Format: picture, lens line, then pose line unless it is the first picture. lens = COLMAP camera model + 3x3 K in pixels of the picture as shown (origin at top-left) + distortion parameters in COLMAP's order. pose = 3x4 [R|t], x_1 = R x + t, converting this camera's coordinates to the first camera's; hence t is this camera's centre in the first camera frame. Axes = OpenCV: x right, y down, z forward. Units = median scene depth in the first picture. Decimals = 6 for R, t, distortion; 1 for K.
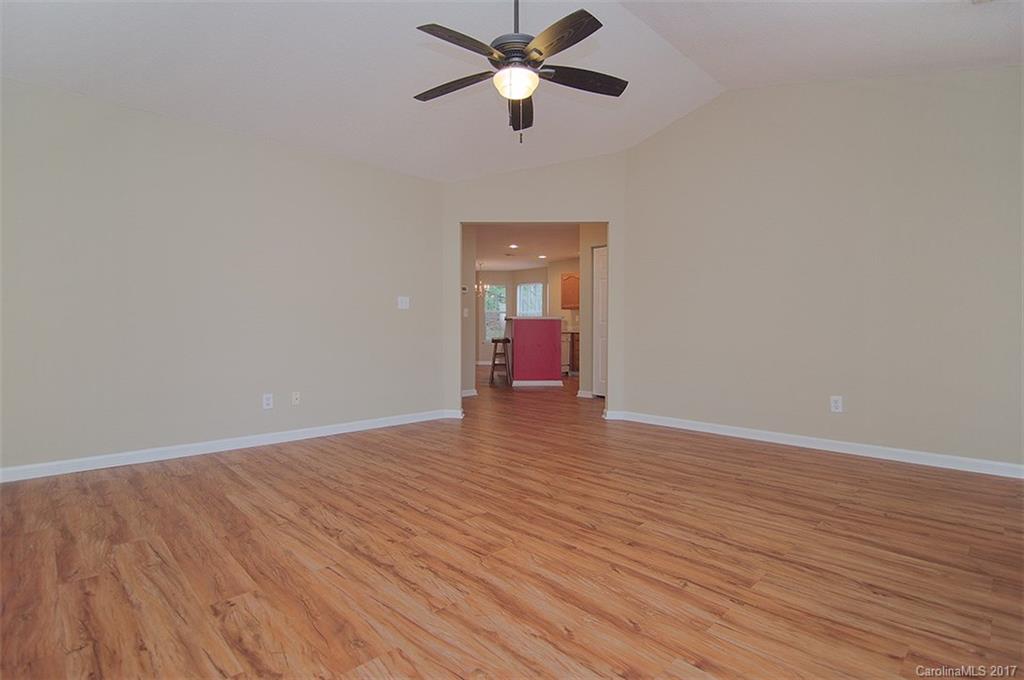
lens RADIAL K [[498.6, 0, 508.6], [0, 498.6, 333.1], [0, 0, 1]] dist [-0.018683, -0.002008]
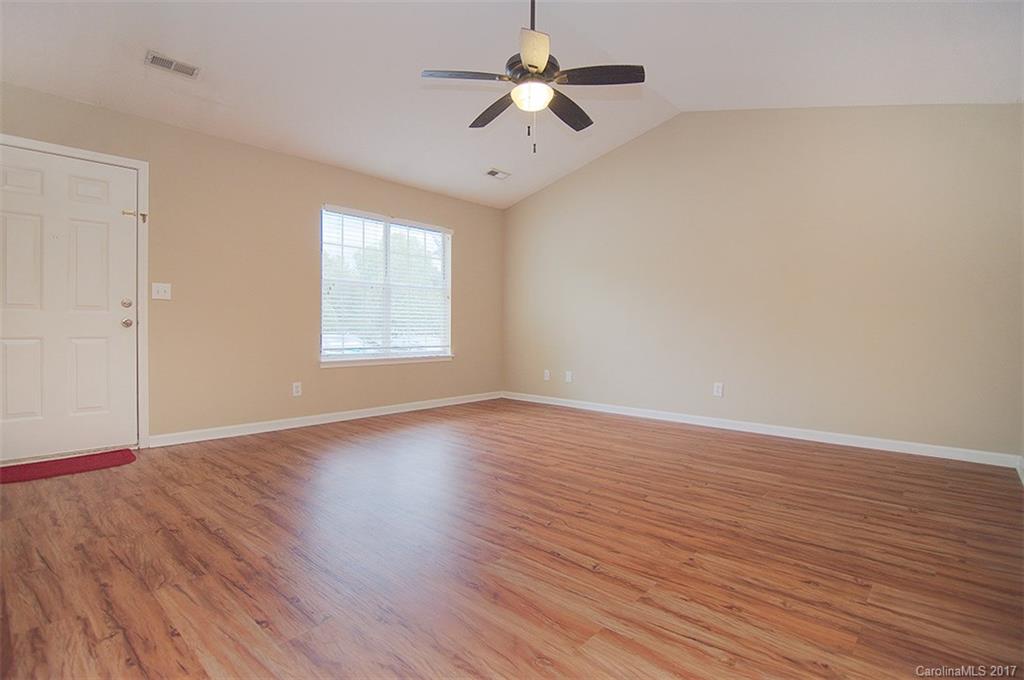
lens RADIAL K [[498.6, 0, 508.6], [0, 498.6, 333.1], [0, 0, 1]] dist [-0.018683, -0.002008]
pose [[-0.997648, -0.007679, -0.068108, 0.147533], [-0.009369, 0.999655, 0.024520, -0.020025], [0.067896, 0.025101, -0.997377, 2.301819]]
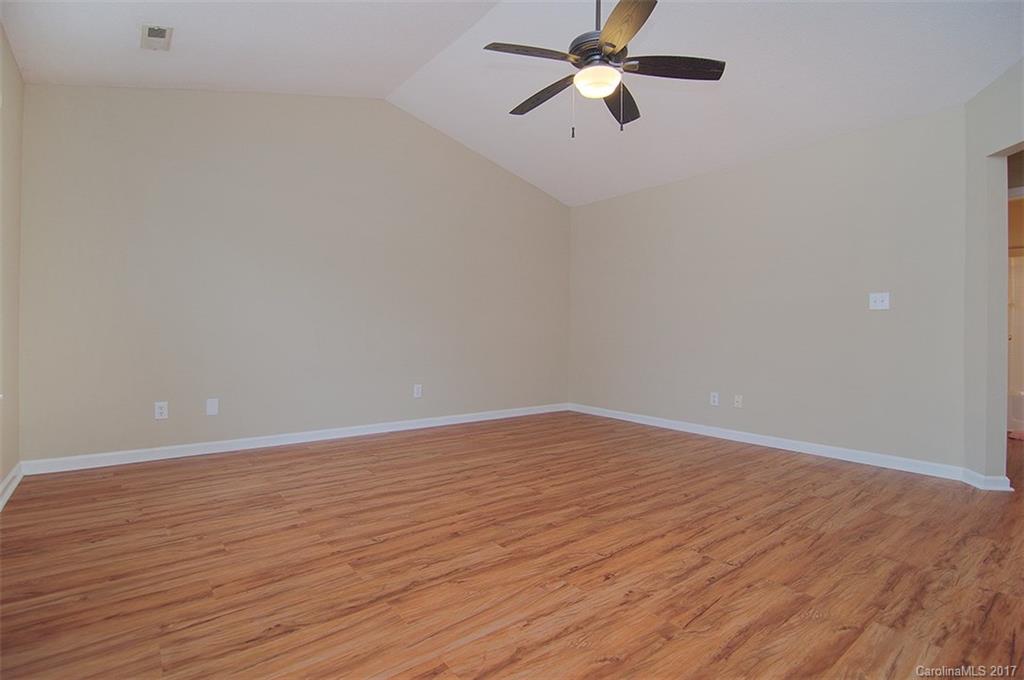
lens RADIAL K [[498.6, 0, 508.6], [0, 498.6, 333.1], [0, 0, 1]] dist [-0.018683, -0.002008]
pose [[-0.097443, -0.000067, -0.995241, 1.107029], [-0.021784, 0.999761, 0.002066, -0.006665], [0.995003, 0.021881, -0.097421, 1.033965]]
